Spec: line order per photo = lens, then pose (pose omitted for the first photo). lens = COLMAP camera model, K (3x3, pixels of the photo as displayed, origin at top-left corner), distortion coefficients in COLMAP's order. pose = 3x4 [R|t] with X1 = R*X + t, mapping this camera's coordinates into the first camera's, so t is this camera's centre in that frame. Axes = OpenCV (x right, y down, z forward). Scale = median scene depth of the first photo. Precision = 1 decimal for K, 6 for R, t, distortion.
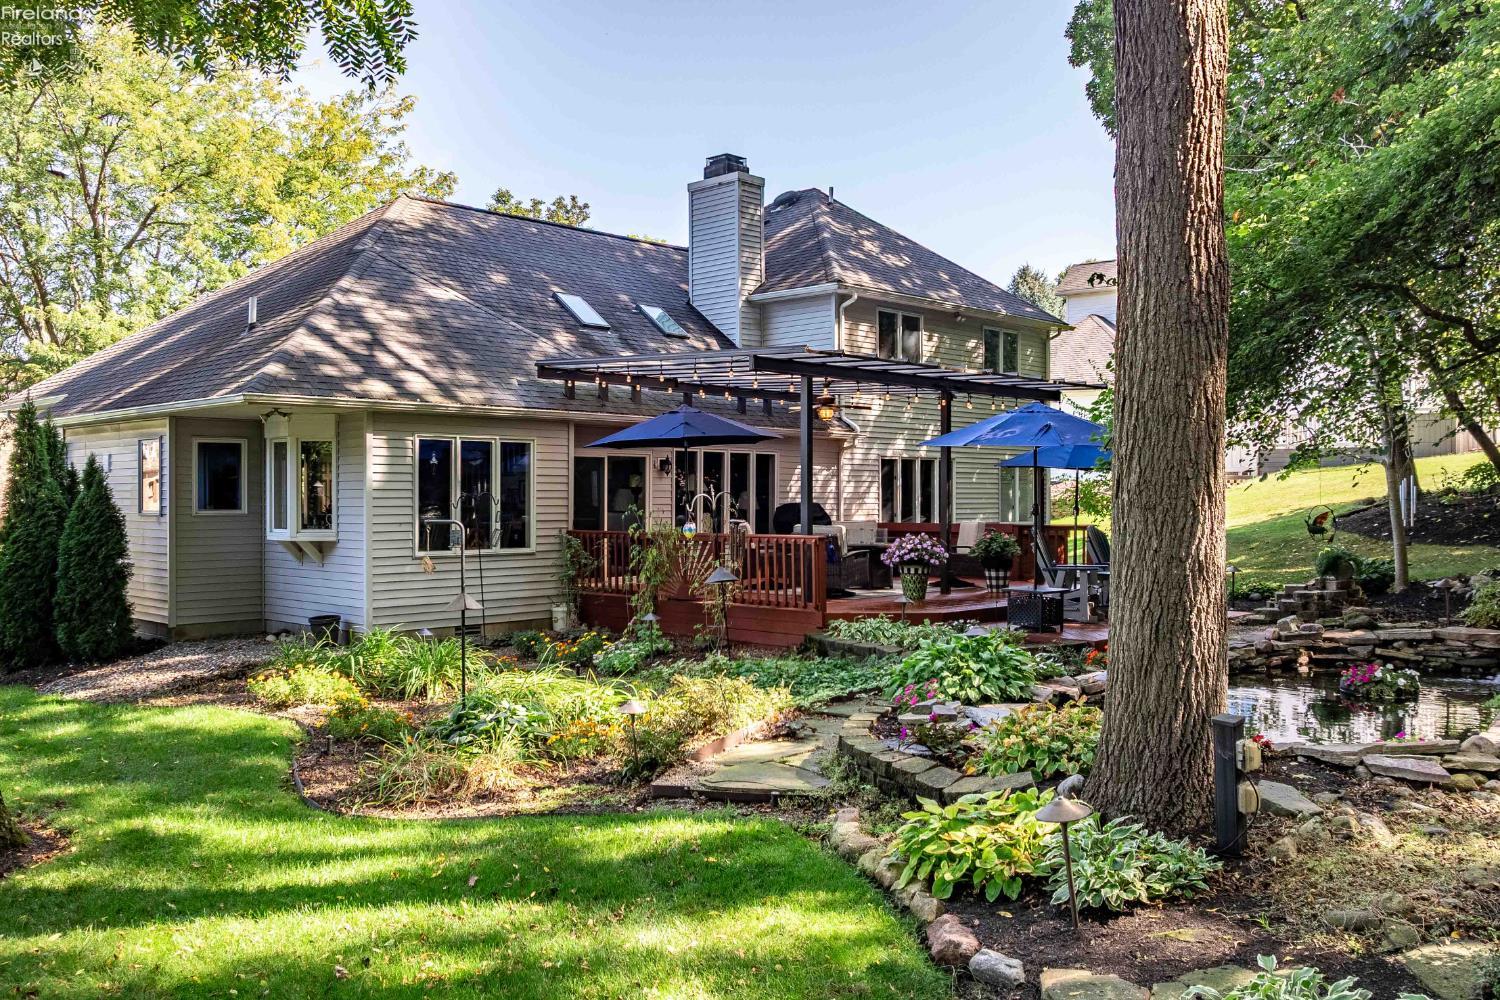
lens RADIAL K [[1286.7, 0, 746.6], [0, 1286.7, 493.0], [0, 0, 1]] dist [0.008969, -0.085987]
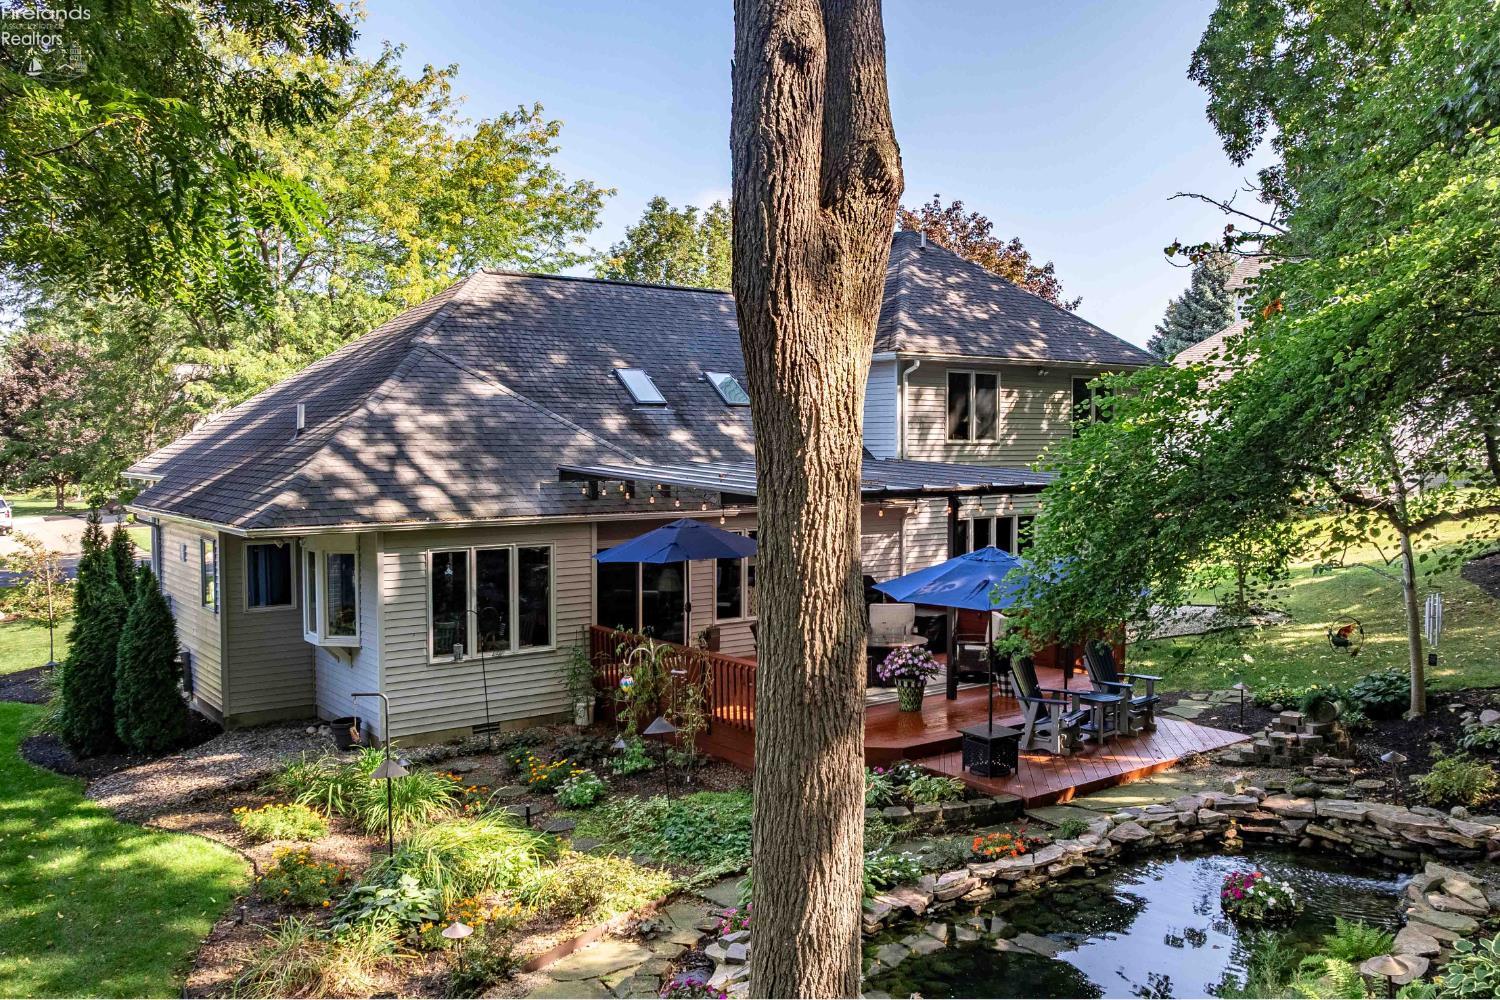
lens RADIAL K [[1272.7, 0, 751.1], [0, 1272.7, 548.4], [0, 0, 1]] dist [0.018635, -0.100884]
pose [[0.991439, 0.008132, -0.130319, 0.138315], [-0.001298, 0.998623, 0.052436, -0.098842], [0.130566, -0.051818, 0.990085, -0.001957]]
